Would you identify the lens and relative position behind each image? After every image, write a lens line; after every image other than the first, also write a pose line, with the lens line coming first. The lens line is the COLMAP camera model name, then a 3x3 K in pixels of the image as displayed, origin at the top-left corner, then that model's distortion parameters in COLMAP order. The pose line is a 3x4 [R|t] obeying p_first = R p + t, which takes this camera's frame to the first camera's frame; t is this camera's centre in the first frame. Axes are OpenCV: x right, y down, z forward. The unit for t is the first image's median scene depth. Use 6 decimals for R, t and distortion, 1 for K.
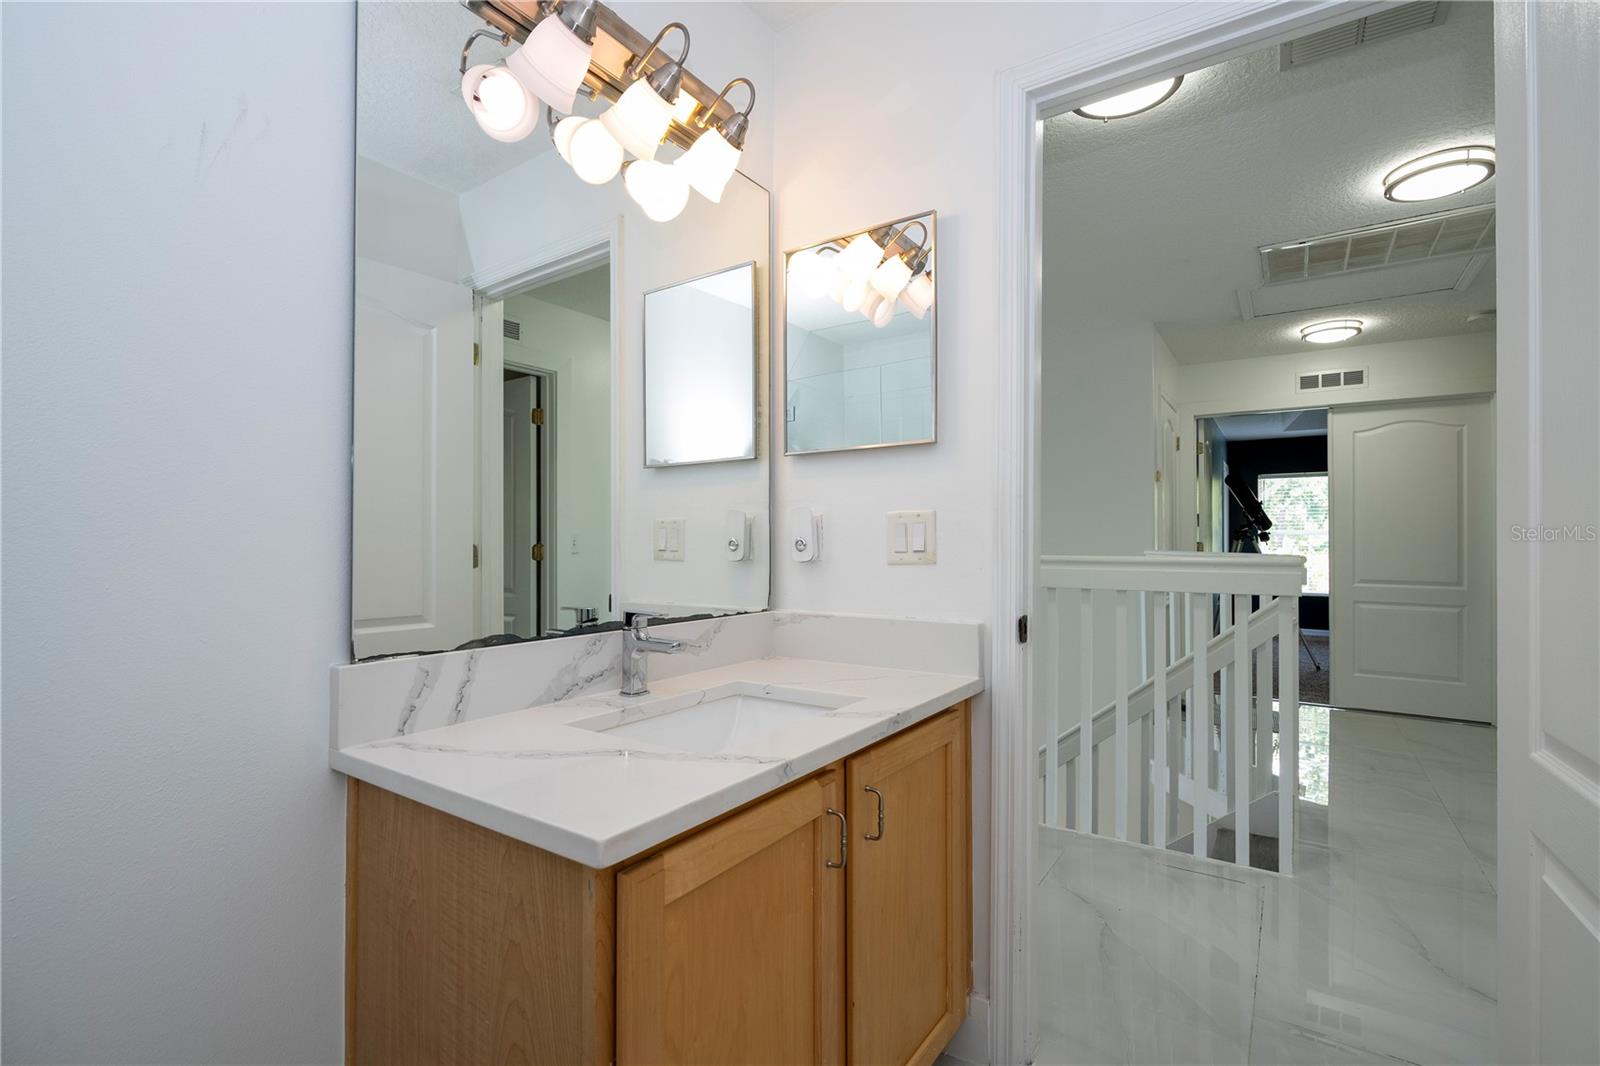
lens RADIAL K [[728.3, 0, 798.3], [0, 728.3, 534.9], [0, 0, 1]] dist [0.001028, 0.000214]
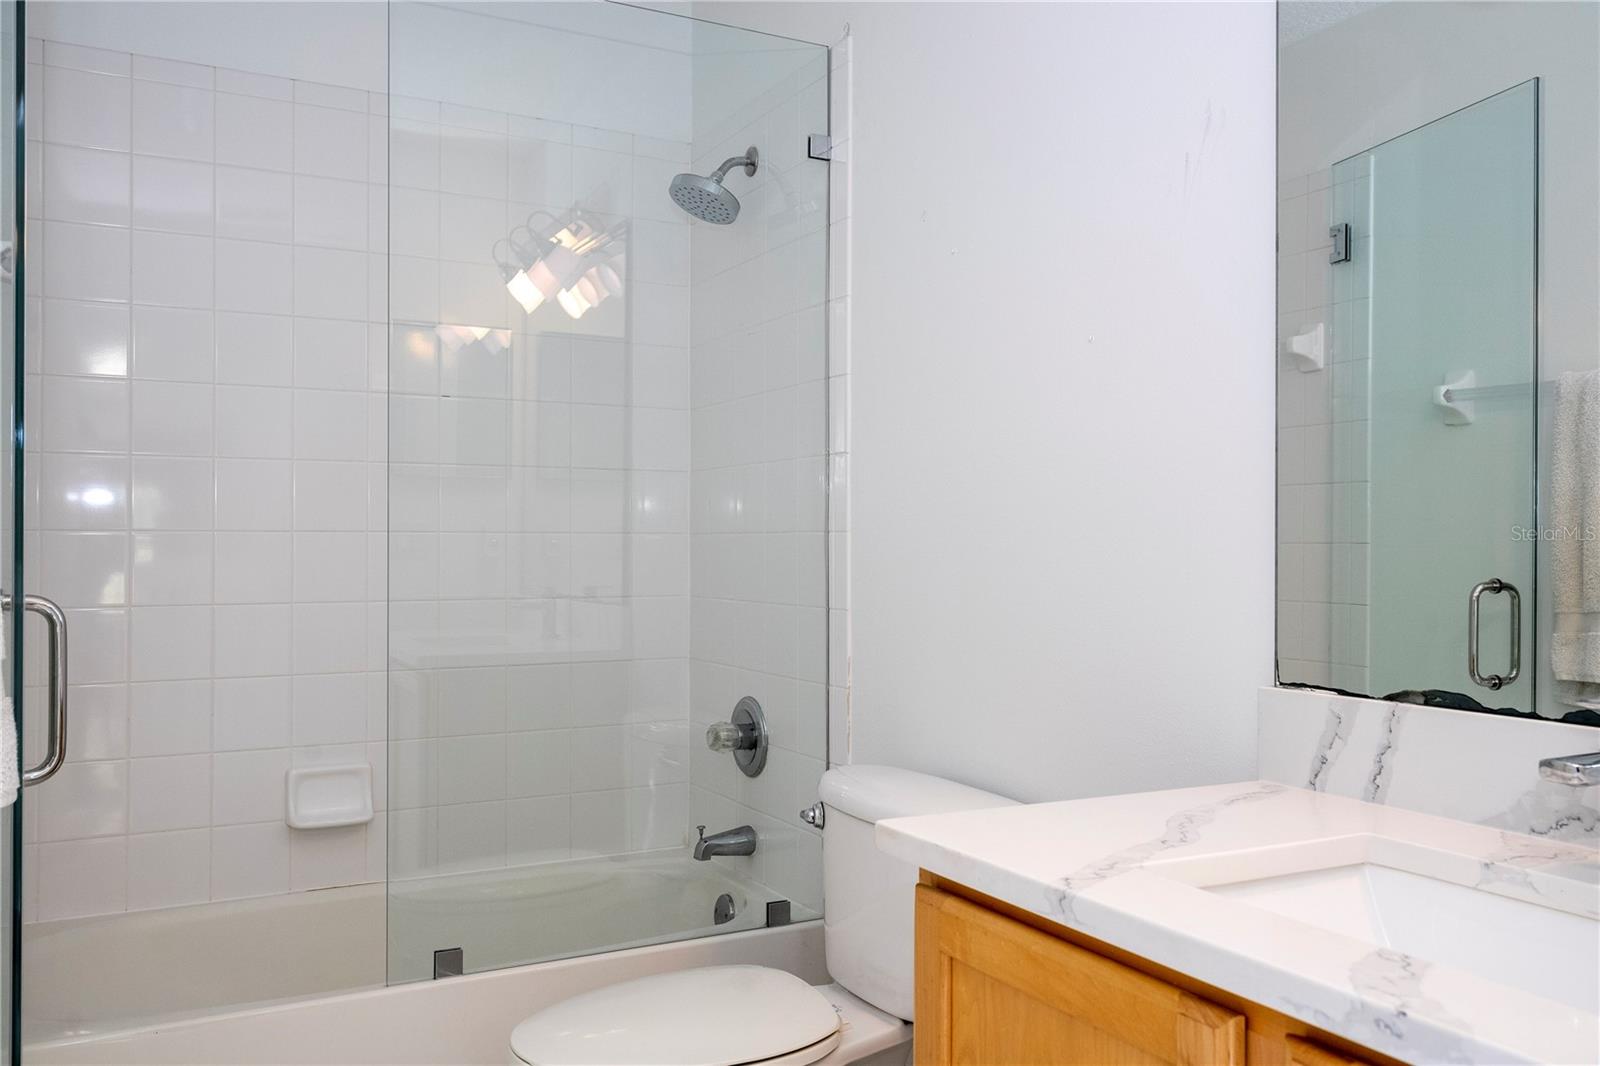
lens RADIAL K [[1323.2, 0, 798.9], [0, 1323.2, 537.1], [0, 0, 1]] dist [0.002576, 0.000461]
pose [[-0.483977, -0.012843, -0.874986, 0.495198], [0.004808, 0.999838, -0.017335, 0.012757], [0.875067, -0.012597, -0.483837, 0.615894]]
